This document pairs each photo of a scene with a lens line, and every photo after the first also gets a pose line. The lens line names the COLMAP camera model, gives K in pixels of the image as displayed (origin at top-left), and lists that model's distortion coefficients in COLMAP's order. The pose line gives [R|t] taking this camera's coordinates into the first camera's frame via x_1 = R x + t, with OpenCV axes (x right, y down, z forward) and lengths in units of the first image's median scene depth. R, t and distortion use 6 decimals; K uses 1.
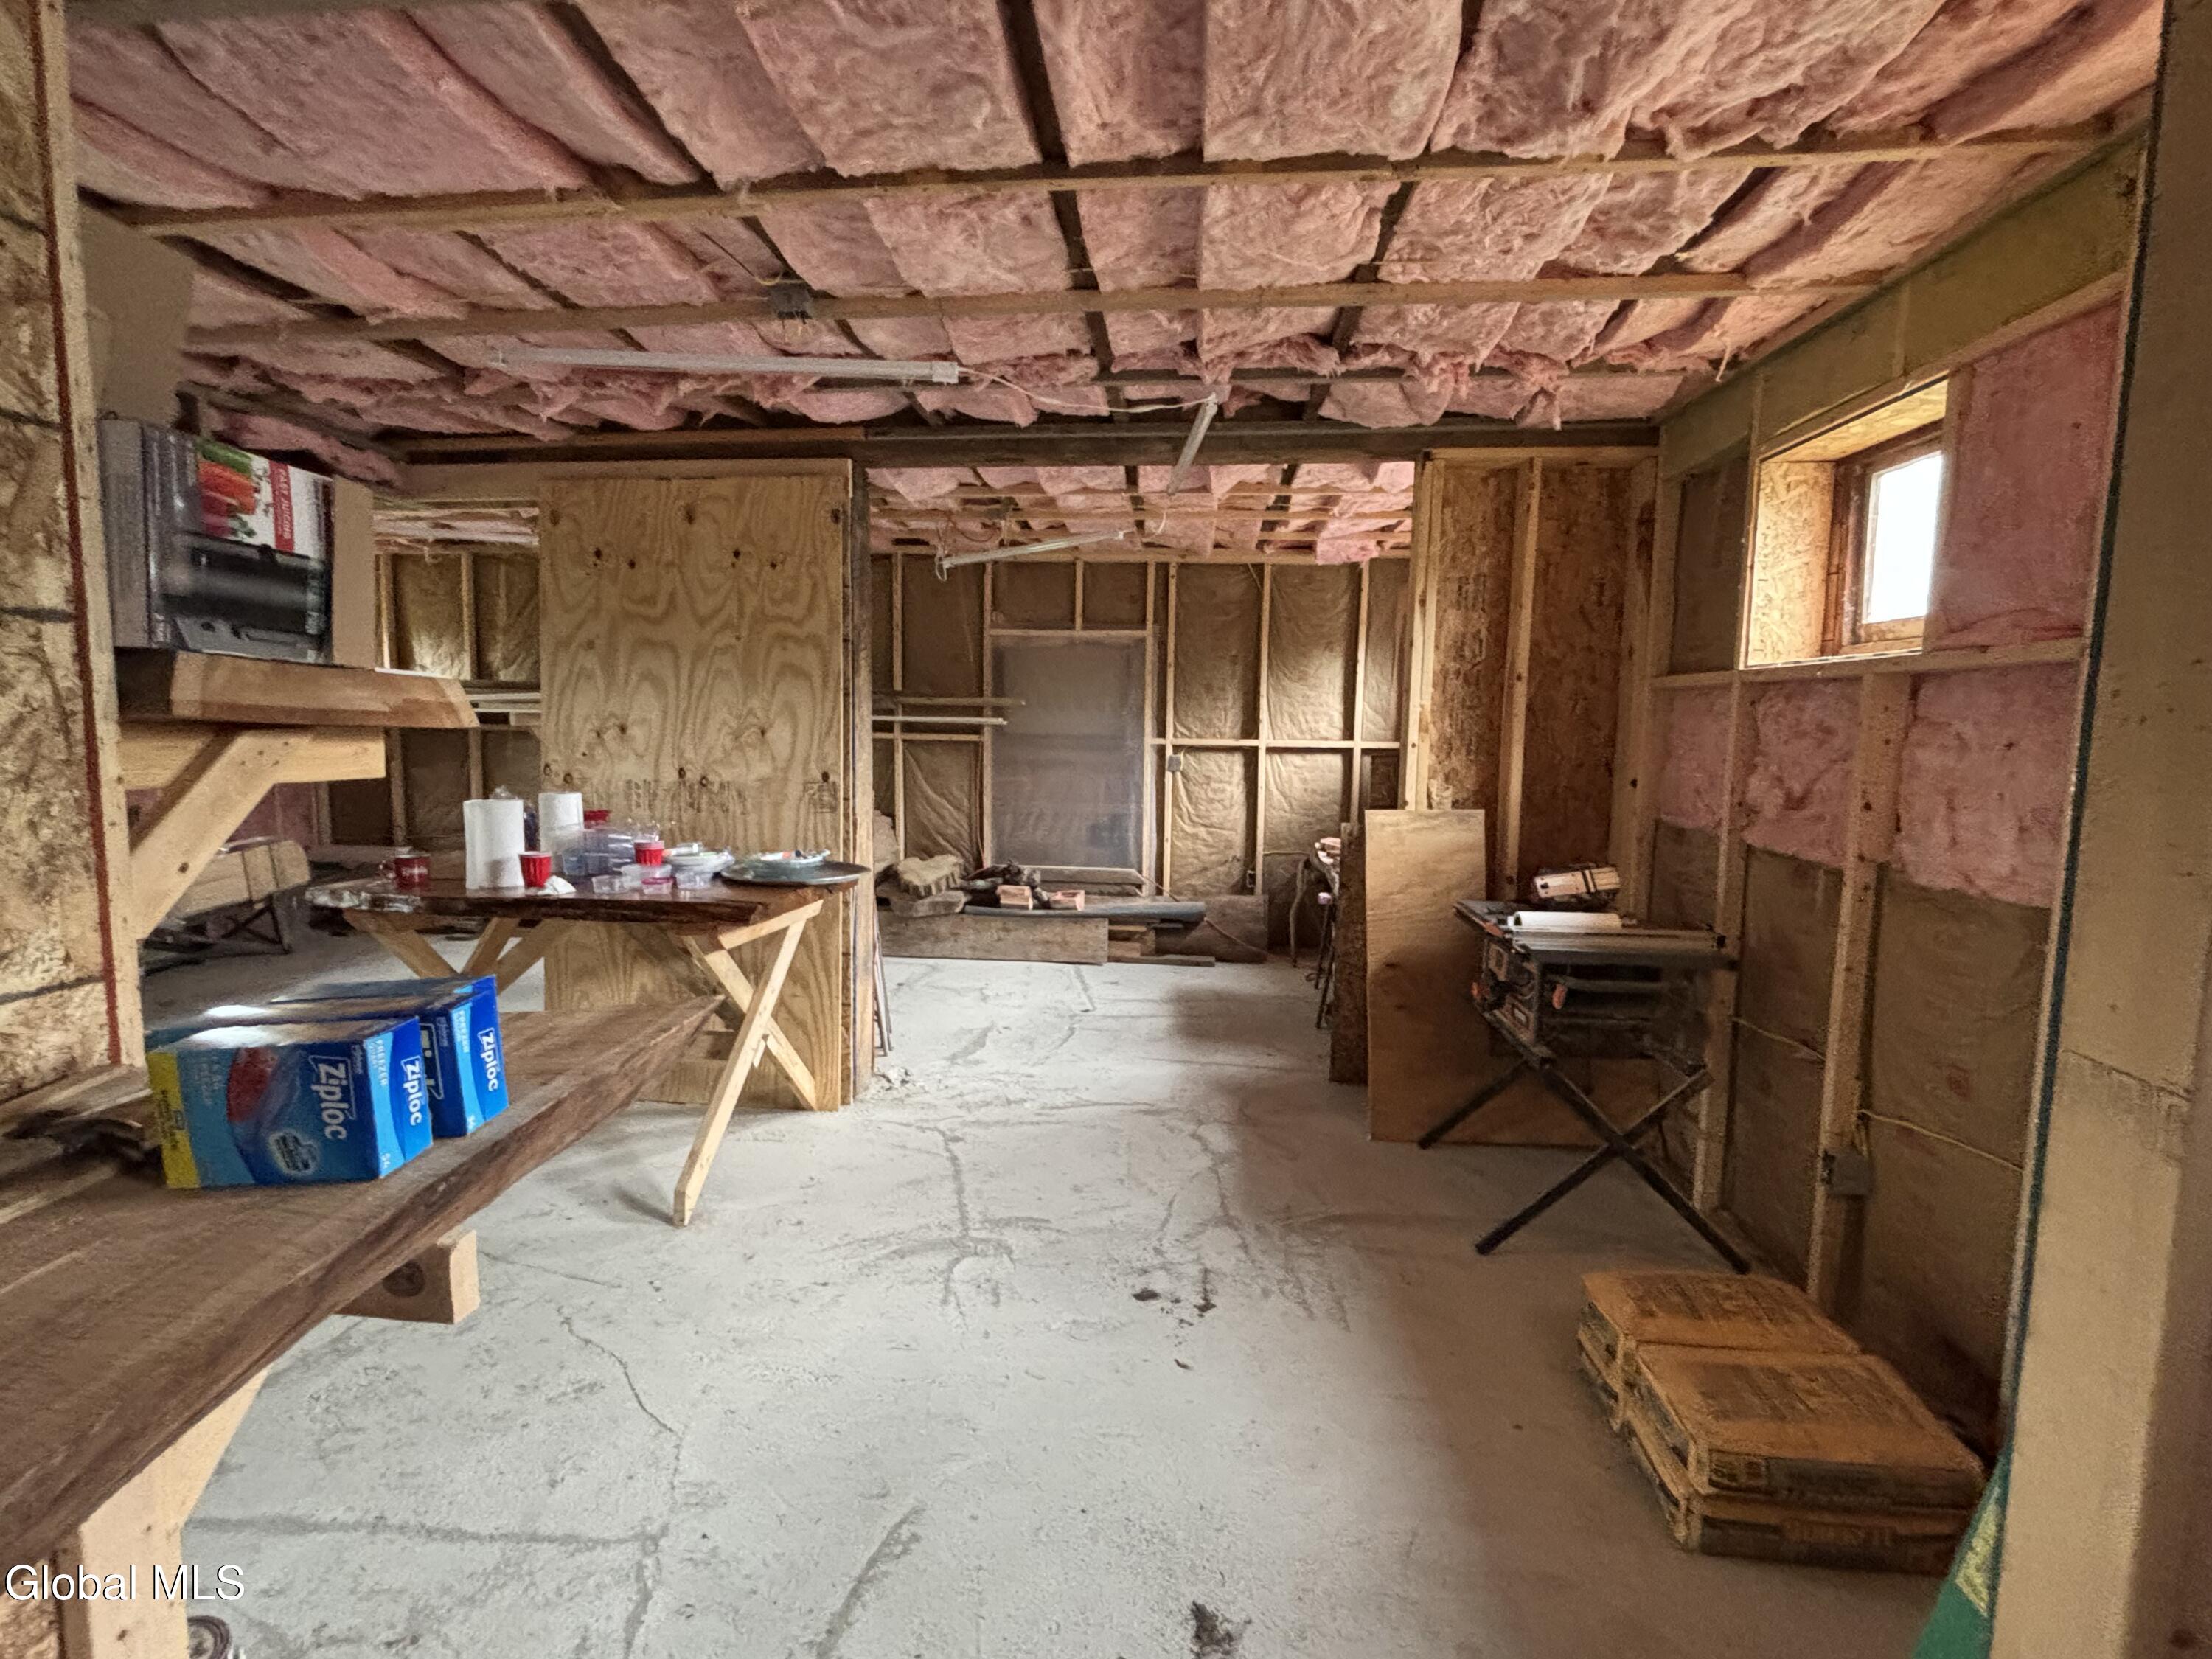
lens RADIAL K [[969.8, 0, 1101.2], [0, 969.8, 819.9], [0, 0, 1]] dist [-0.000122, -0.000016]
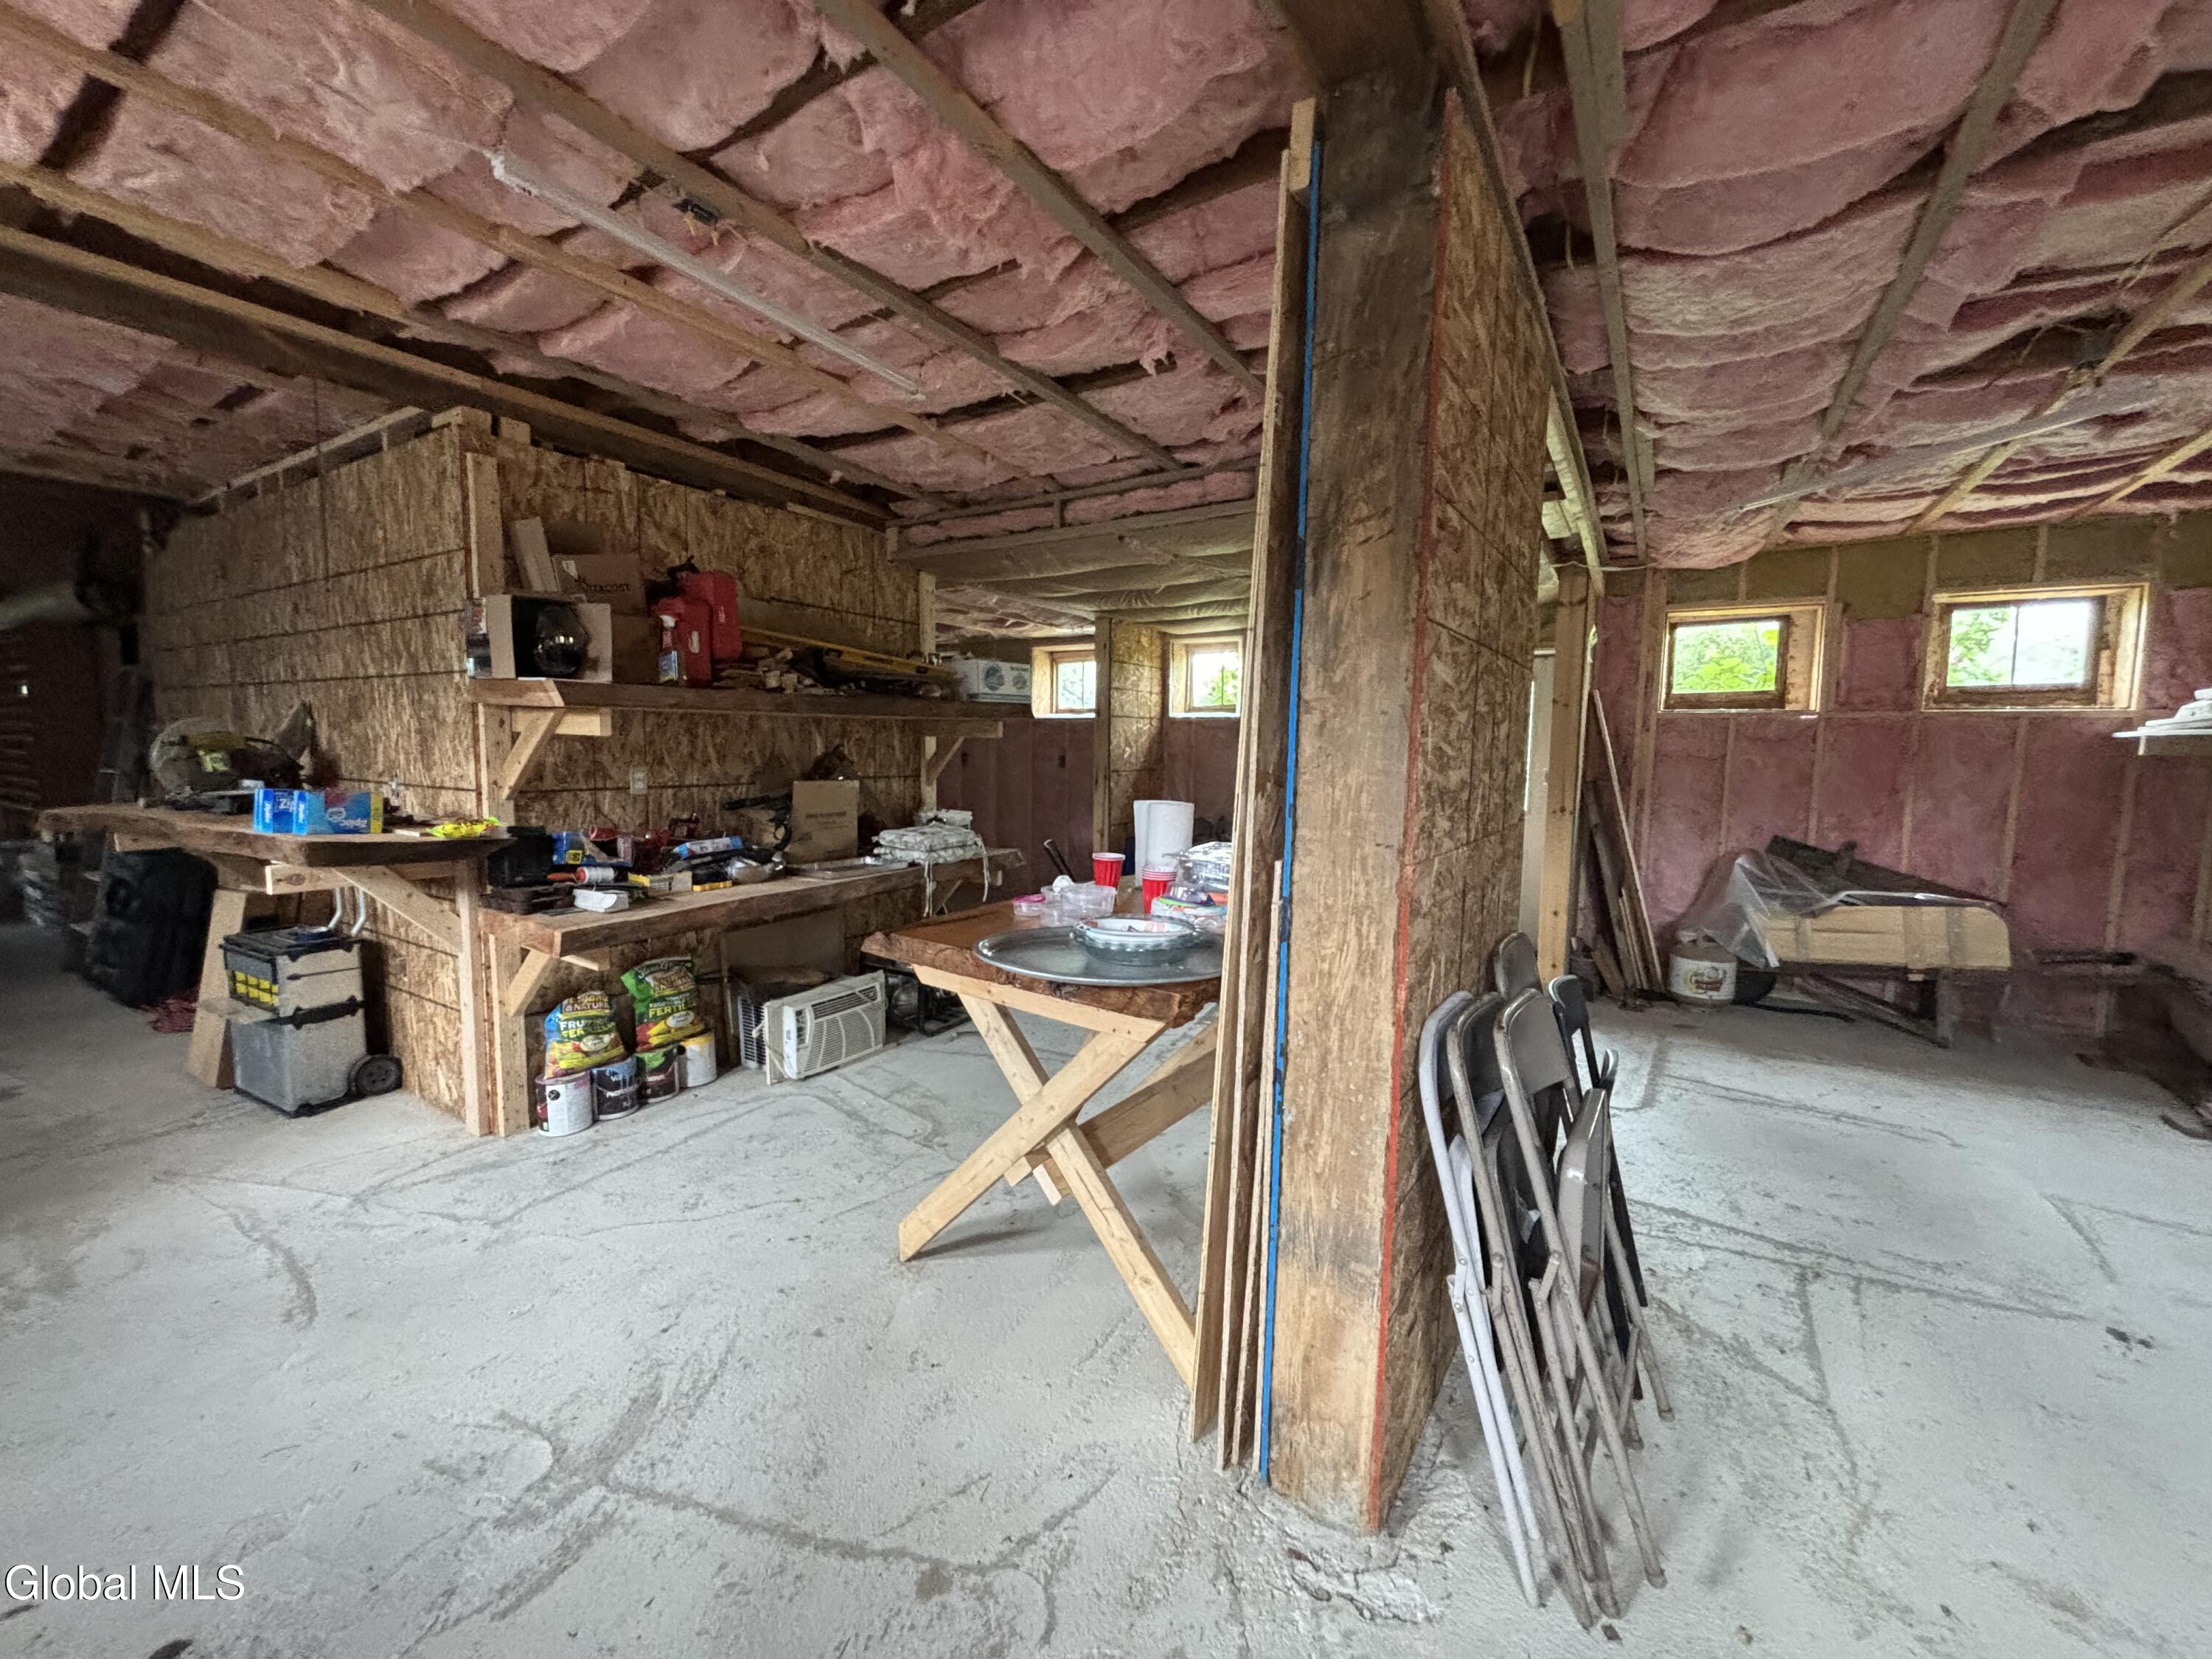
lens RADIAL K [[888.5, 0, 1107.1], [0, 888.5, 824.2], [0, 0, 1]] dist [0.000136, -0.000018]
pose [[-0.452049, 0.057084, -0.890165, 0.215427], [-0.107196, 0.987241, 0.117746, -0.108044], [0.885528, 0.148649, -0.440162, 1.563681]]
